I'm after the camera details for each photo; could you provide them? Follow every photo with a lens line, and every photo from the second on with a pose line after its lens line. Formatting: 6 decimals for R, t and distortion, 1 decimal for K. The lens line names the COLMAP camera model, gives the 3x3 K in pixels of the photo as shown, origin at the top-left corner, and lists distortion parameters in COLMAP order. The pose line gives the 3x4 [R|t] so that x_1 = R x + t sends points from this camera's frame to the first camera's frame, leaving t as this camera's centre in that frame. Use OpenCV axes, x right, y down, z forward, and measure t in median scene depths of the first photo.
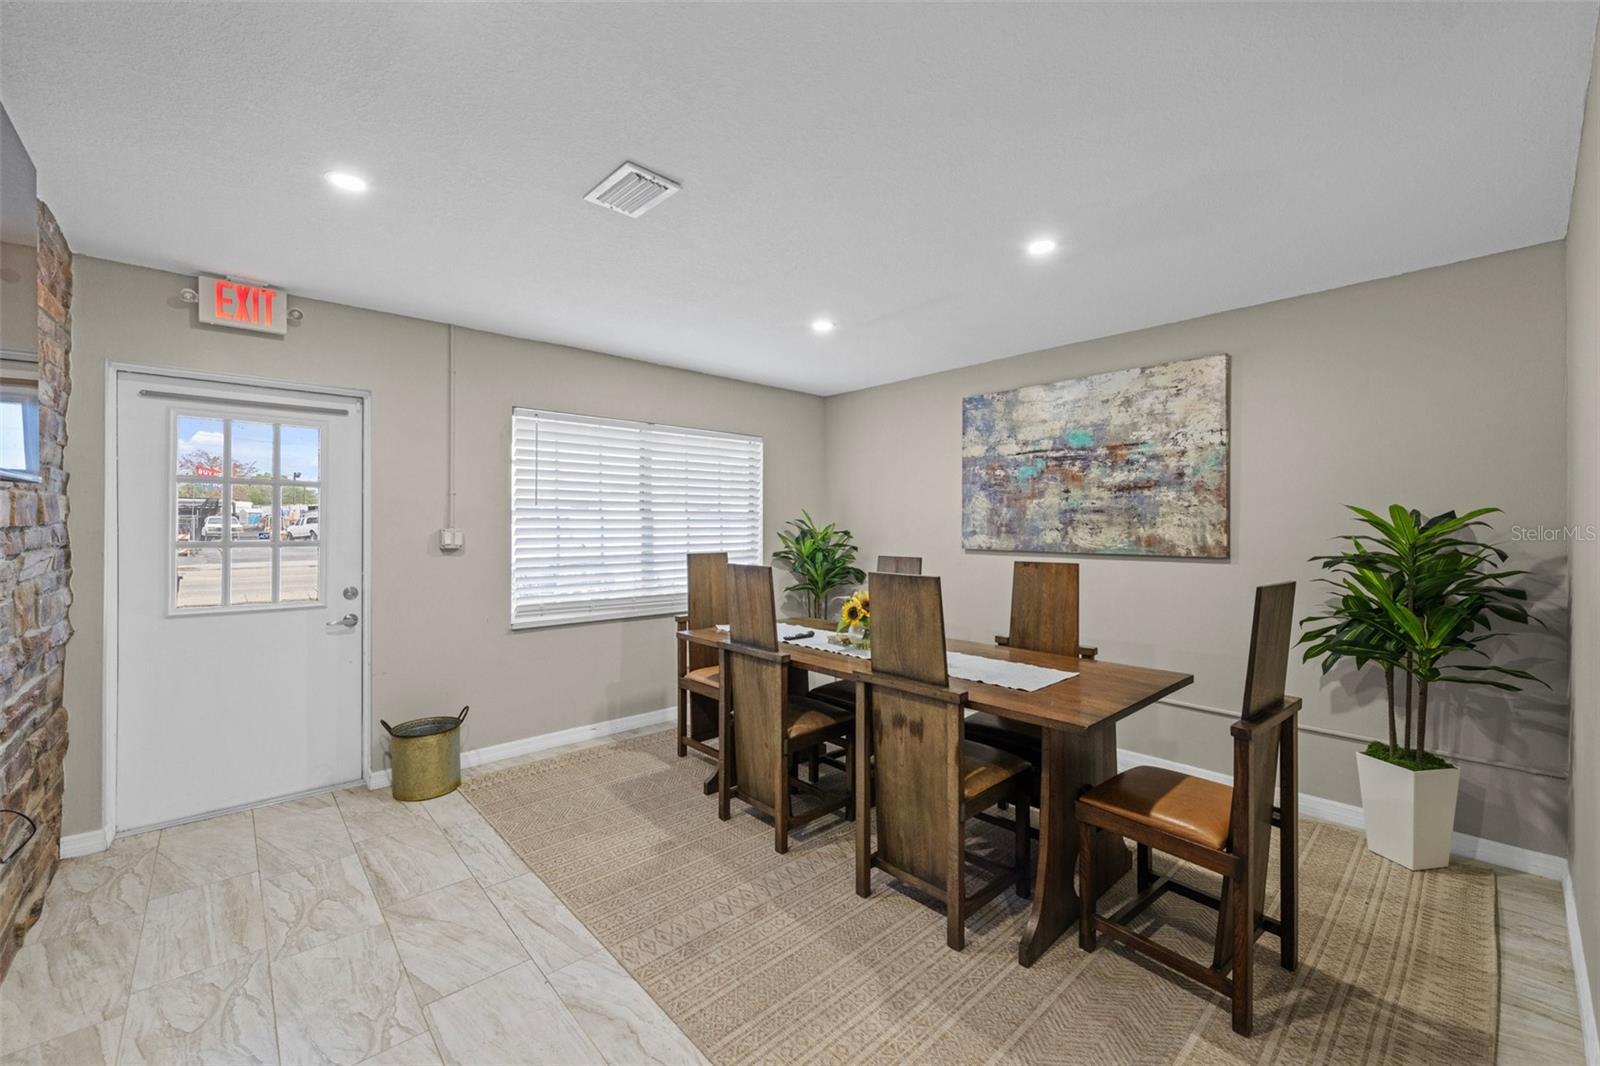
lens RADIAL K [[639.0, 0, 803.4], [0, 639.0, 530.5], [0, 0, 1]] dist [-0.001800, -0.000616]
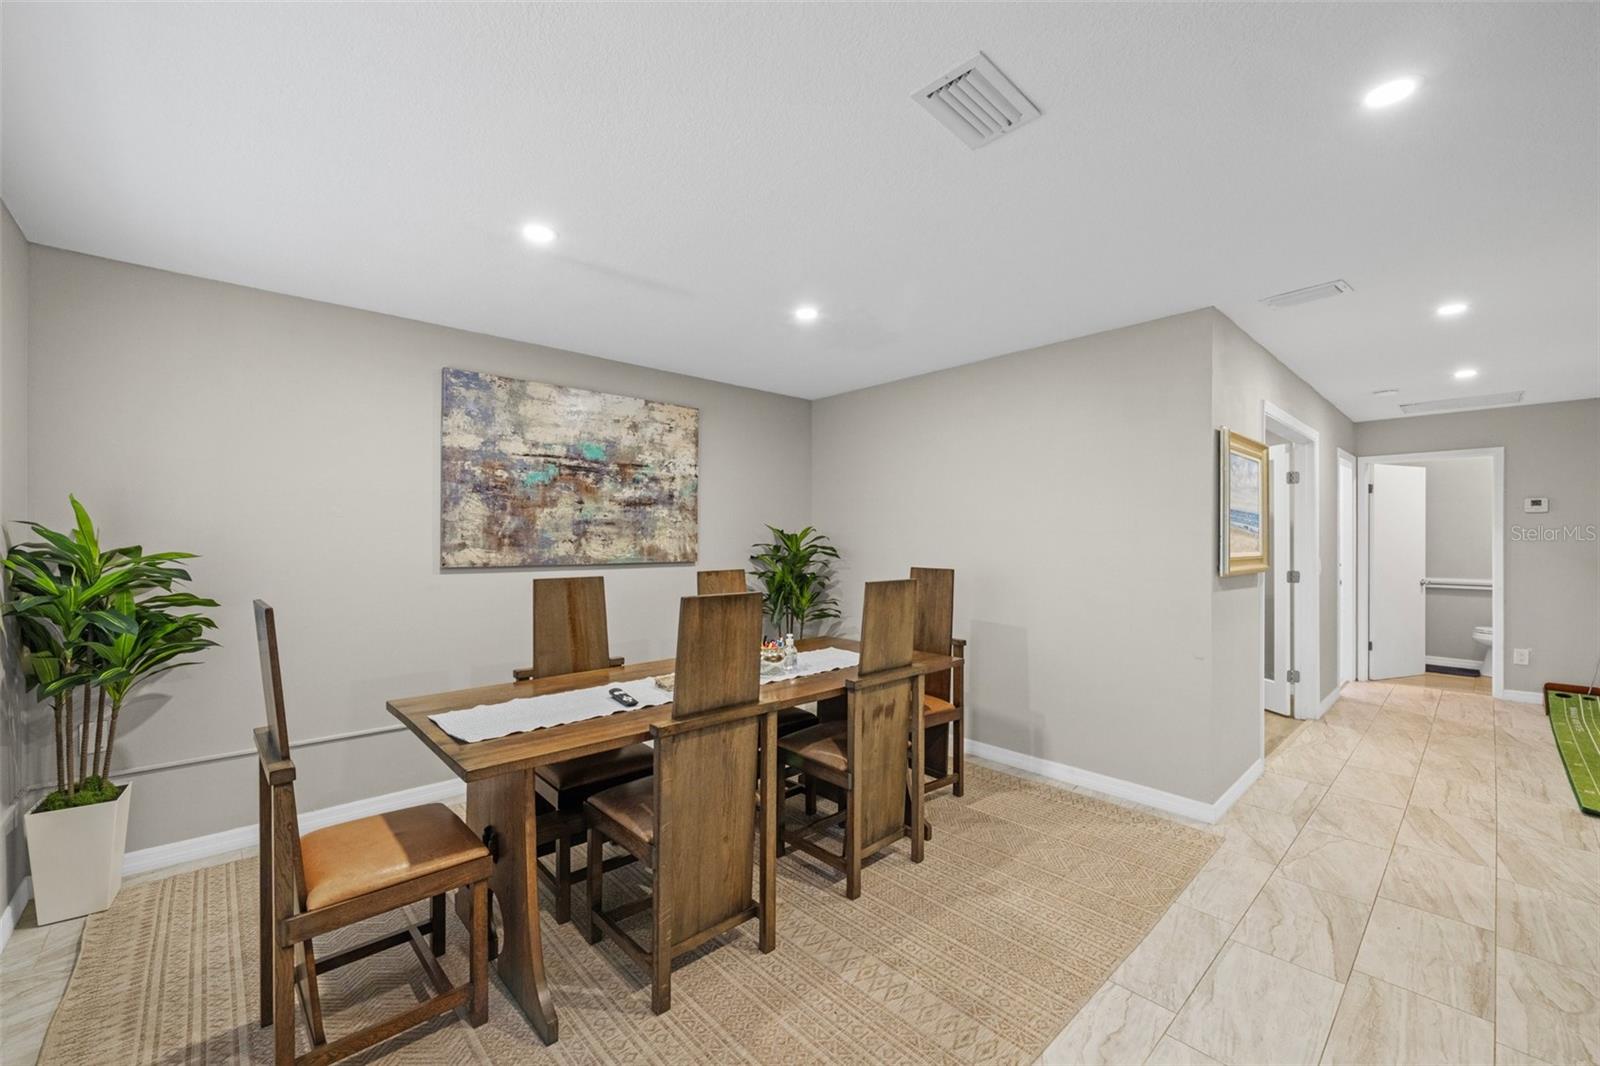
lens RADIAL K [[639.0, 0, 802.5], [0, 639.0, 536.6], [0, 0, 1]] dist [-0.001800, -0.000616]
pose [[-0.001036, 0.001016, 0.999999, -0.579525], [0.004506, 0.999989, -0.001011, -0.006095], [-0.999989, 0.004505, -0.001040, 0.670270]]
